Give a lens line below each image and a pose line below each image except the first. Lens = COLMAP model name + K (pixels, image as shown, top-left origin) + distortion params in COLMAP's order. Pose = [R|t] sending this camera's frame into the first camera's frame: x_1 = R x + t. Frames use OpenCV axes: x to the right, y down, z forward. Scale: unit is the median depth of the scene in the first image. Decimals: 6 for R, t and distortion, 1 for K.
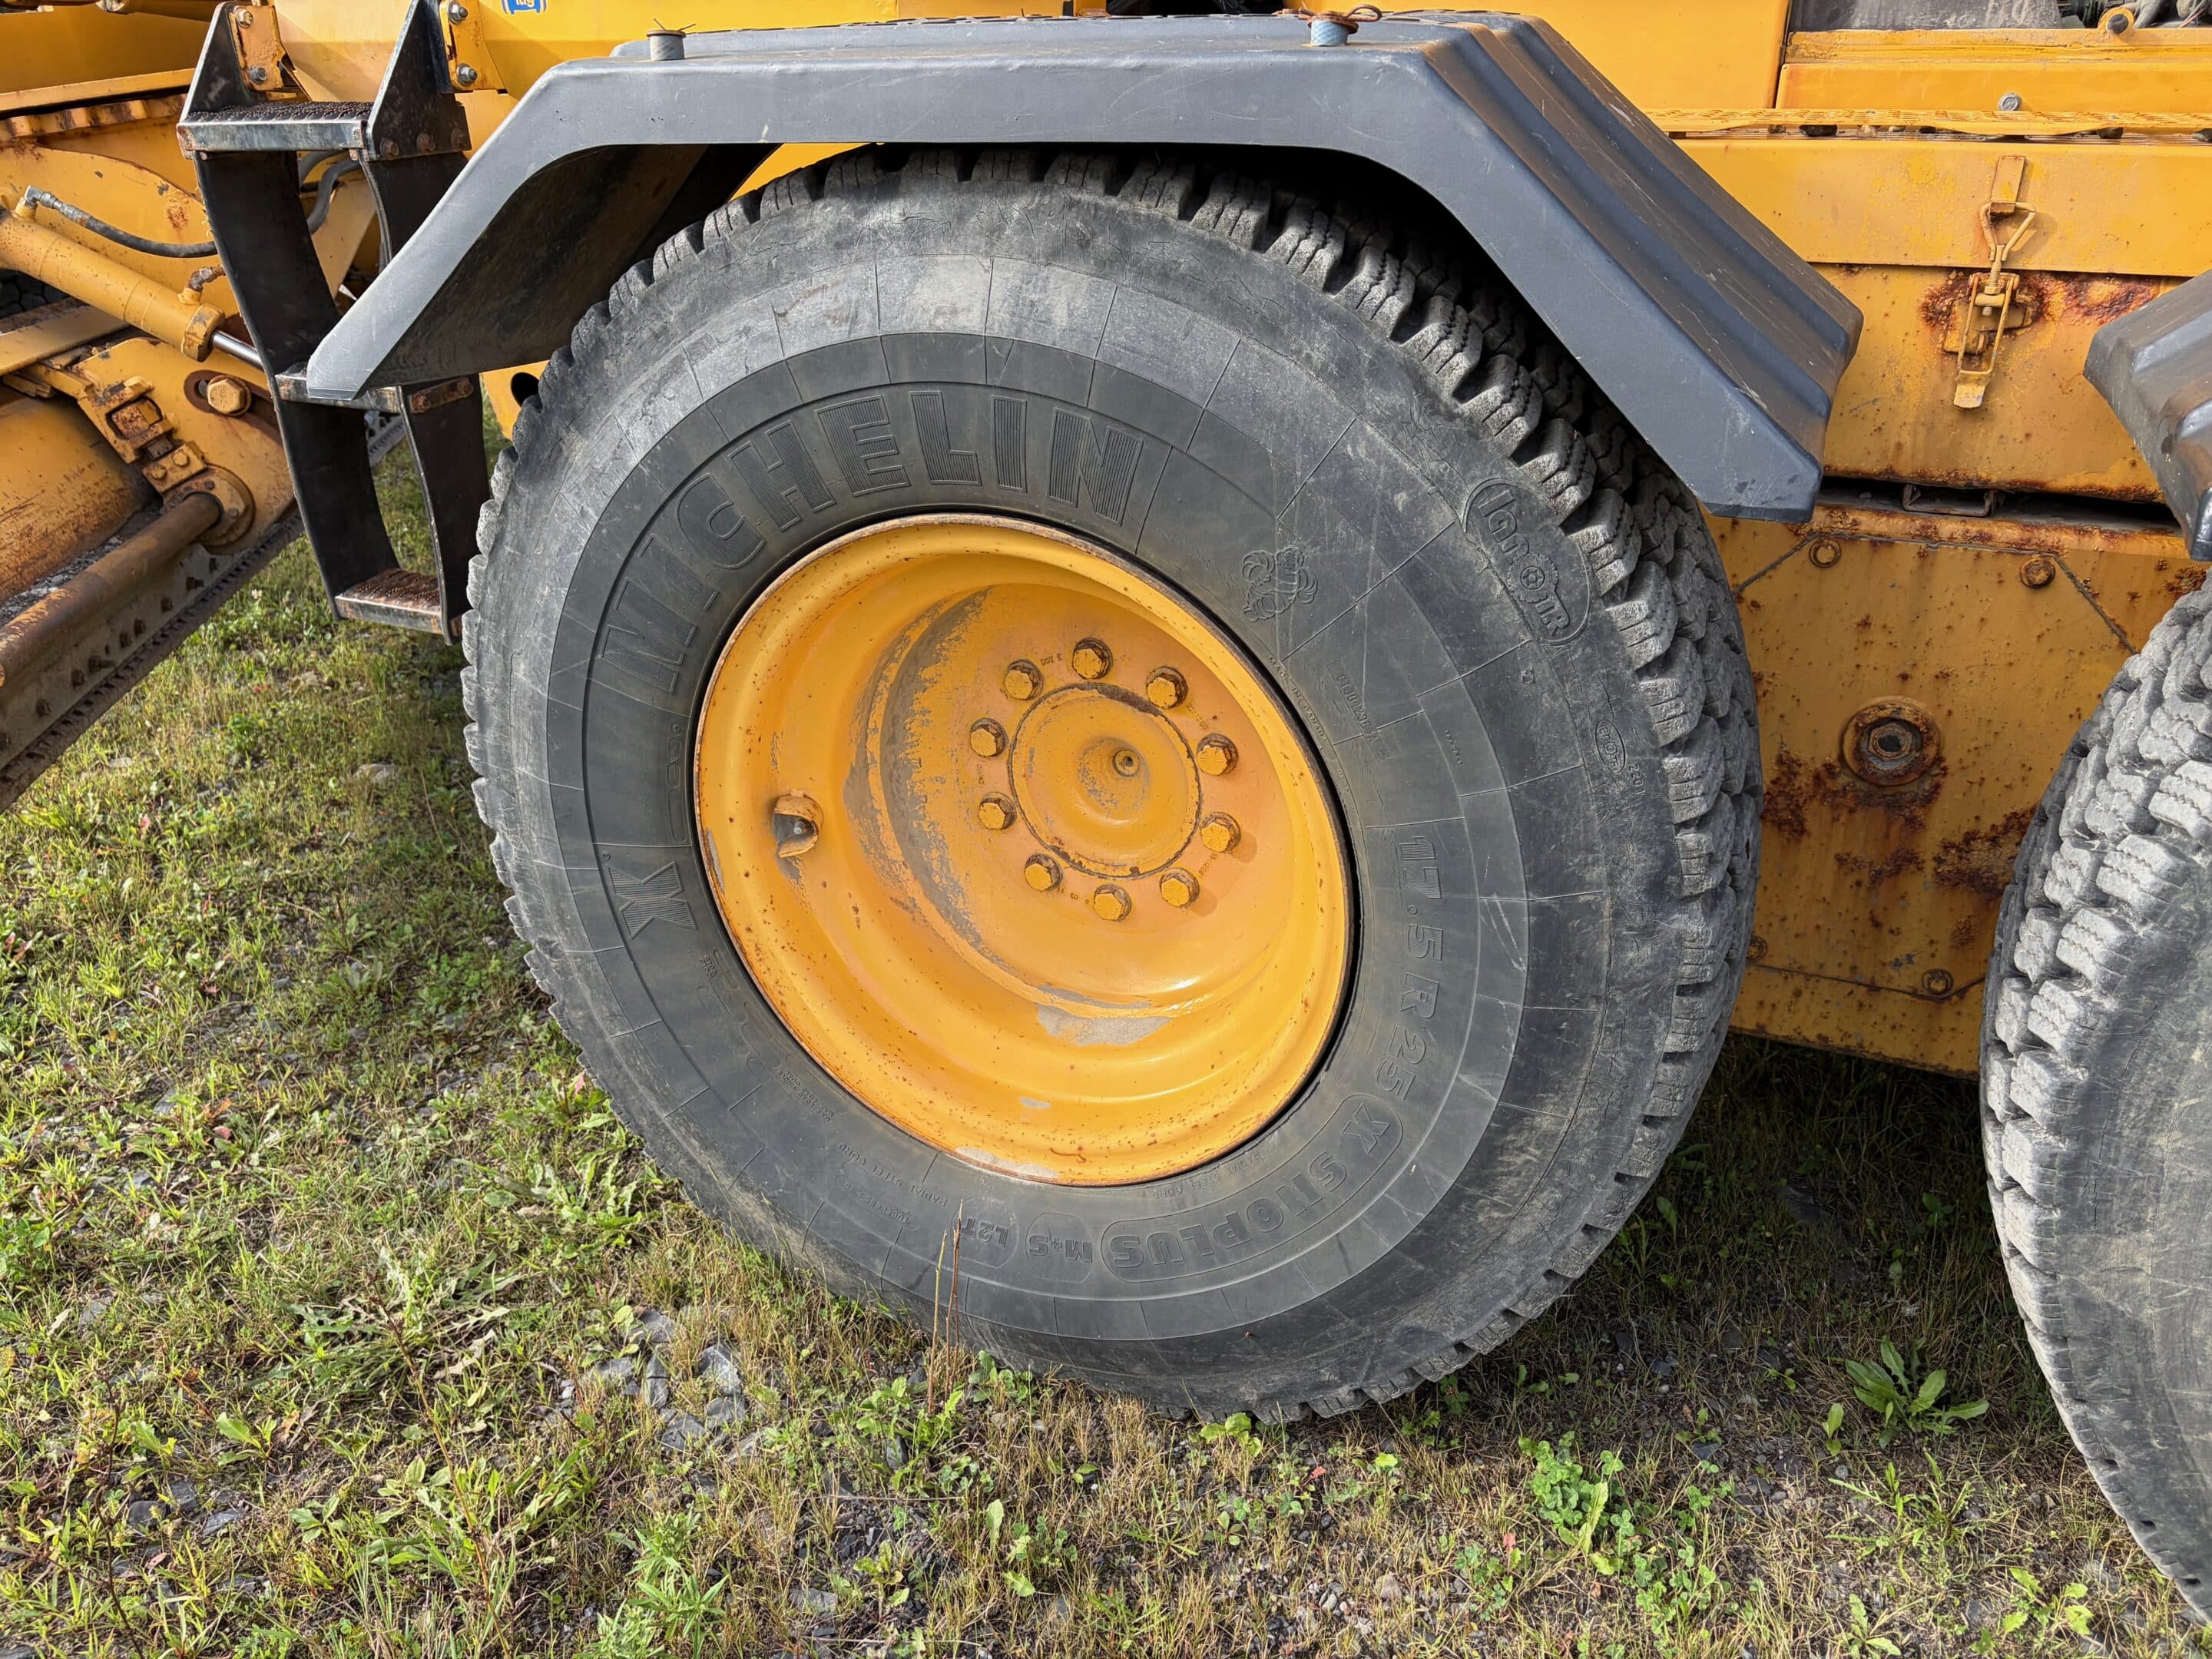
lens RADIAL K [[1676.3, 0, 1106.0], [0, 1676.3, 829.5], [0, 0, 1]] dist [0.058608, -0.058464]
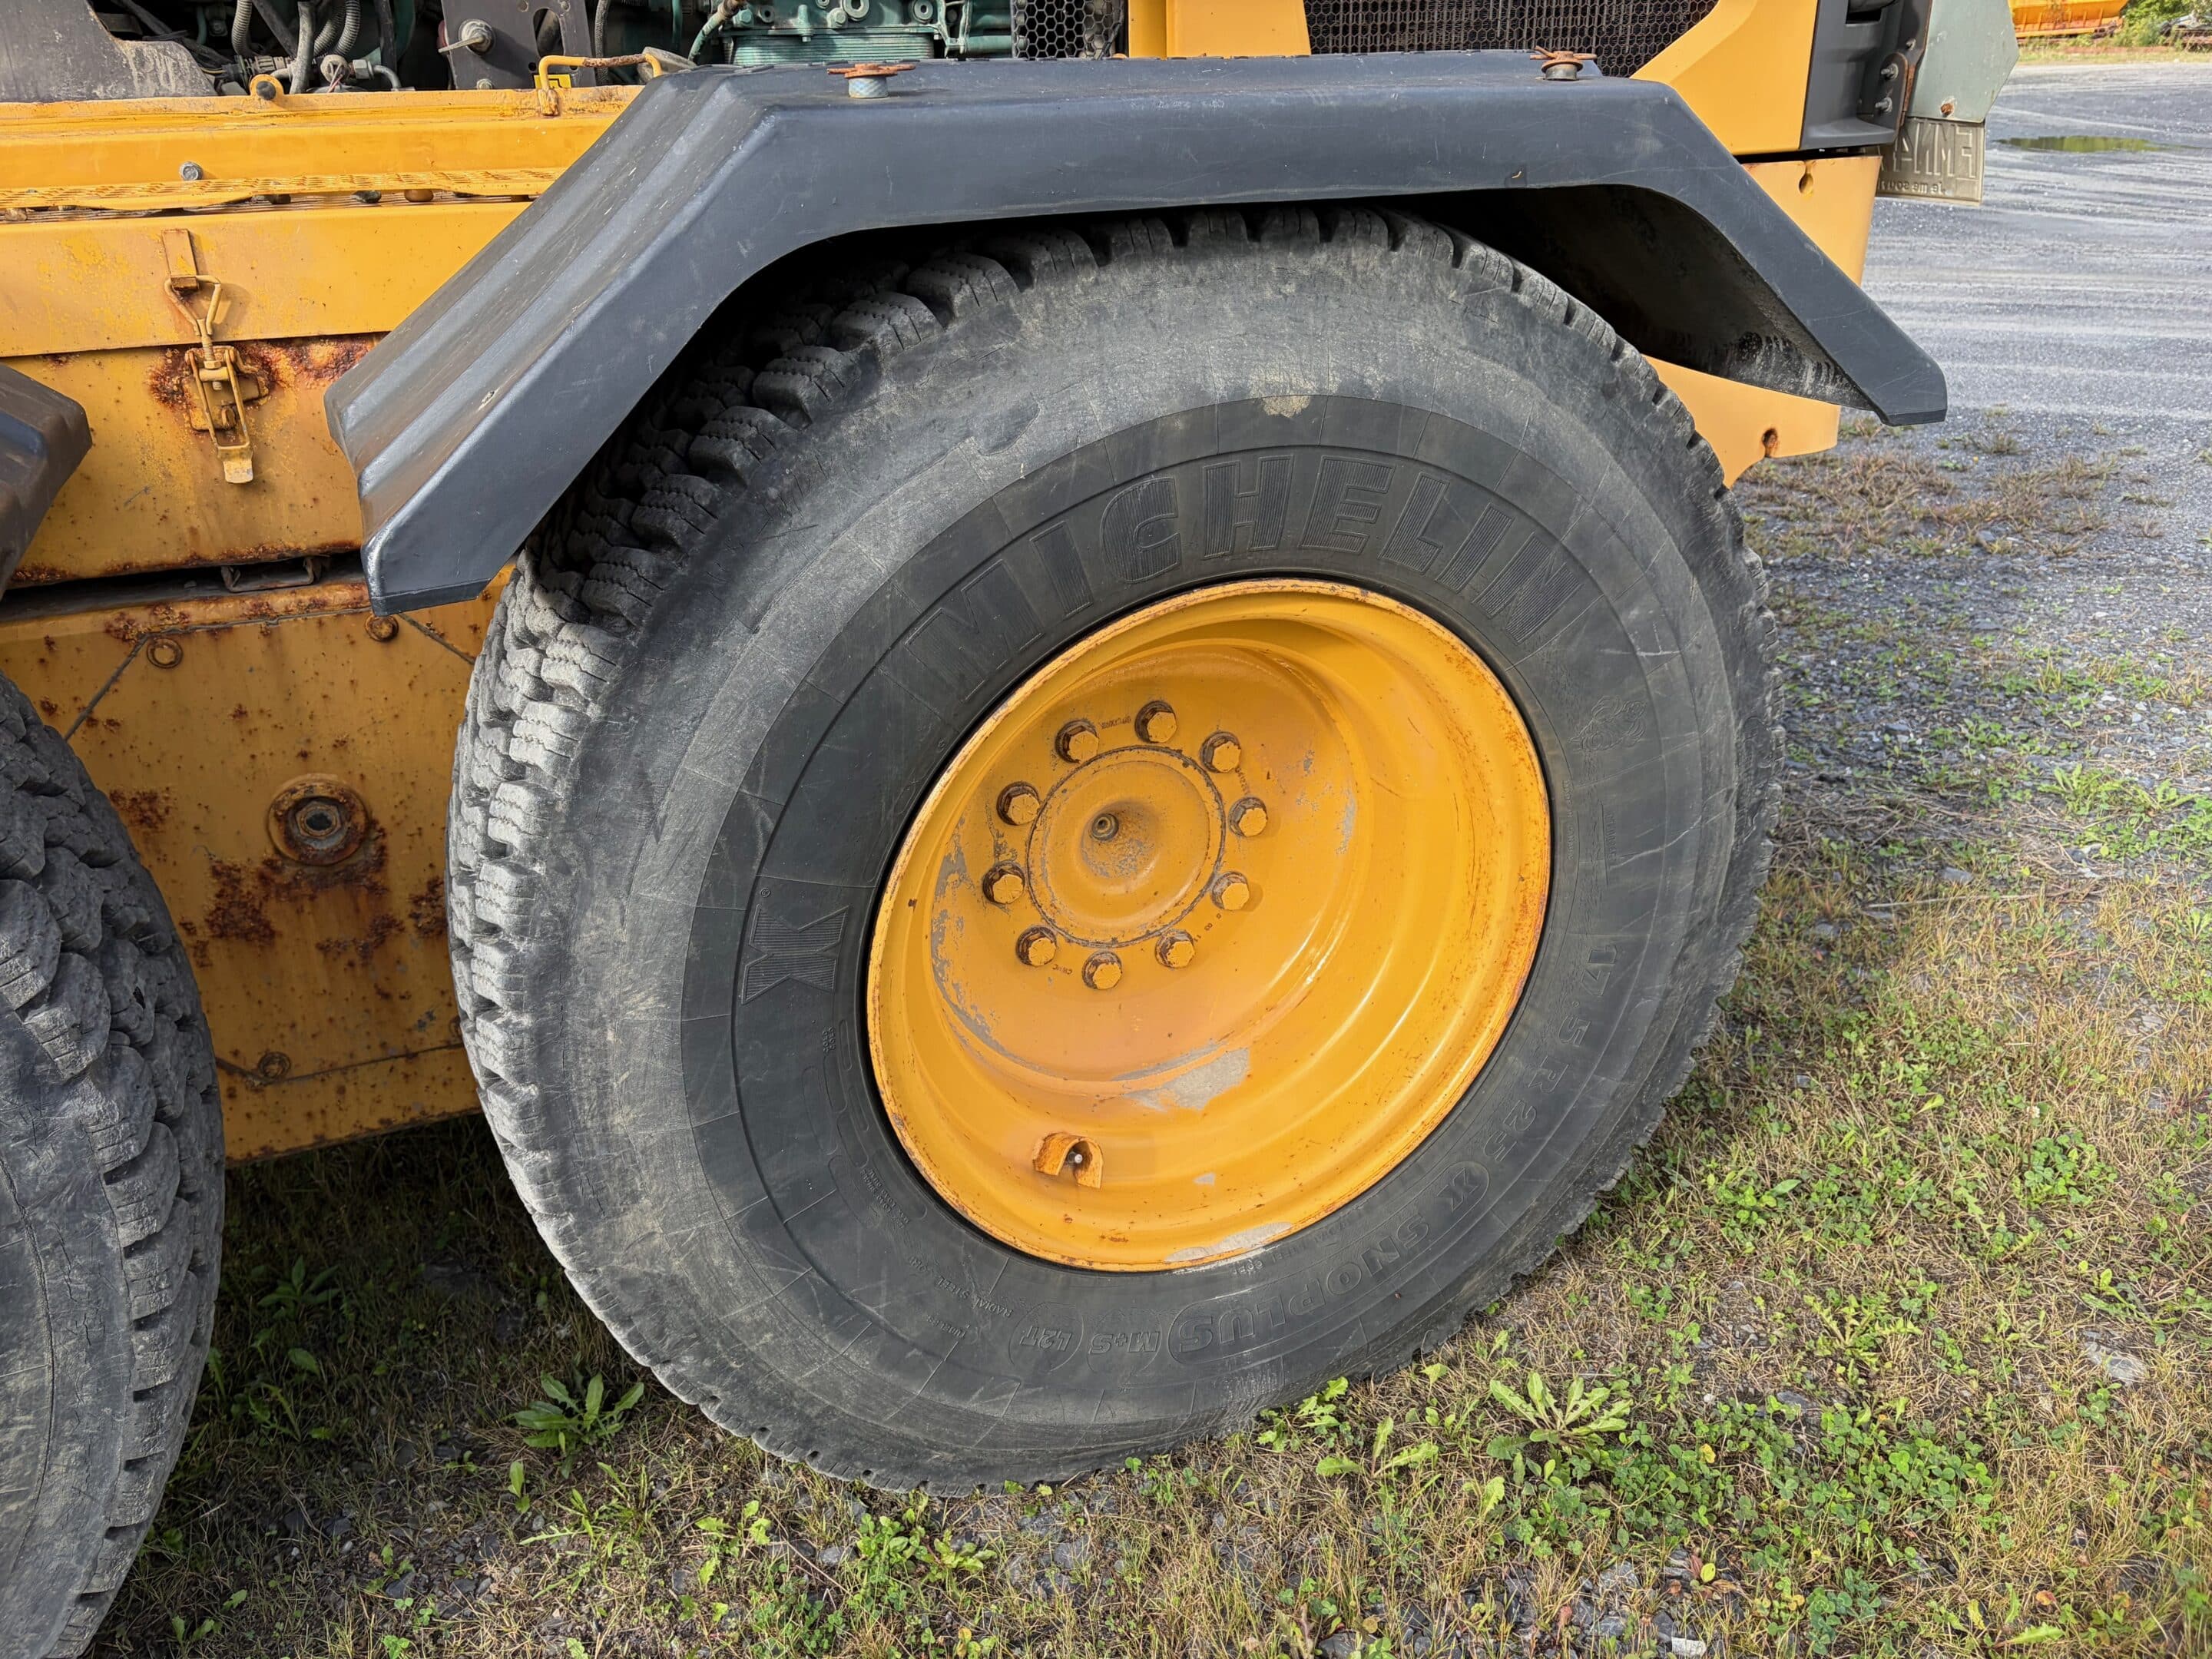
lens RADIAL K [[1676.3, 0, 1106.0], [0, 1676.3, 829.5], [0, 0, 1]] dist [0.058608, -0.058464]
pose [[0.699327, -0.306825, 0.645600, 0.163726], [0.322375, 0.941500, 0.098251, 0.003777], [-0.637978, 0.139416, 0.757329, -0.029097]]
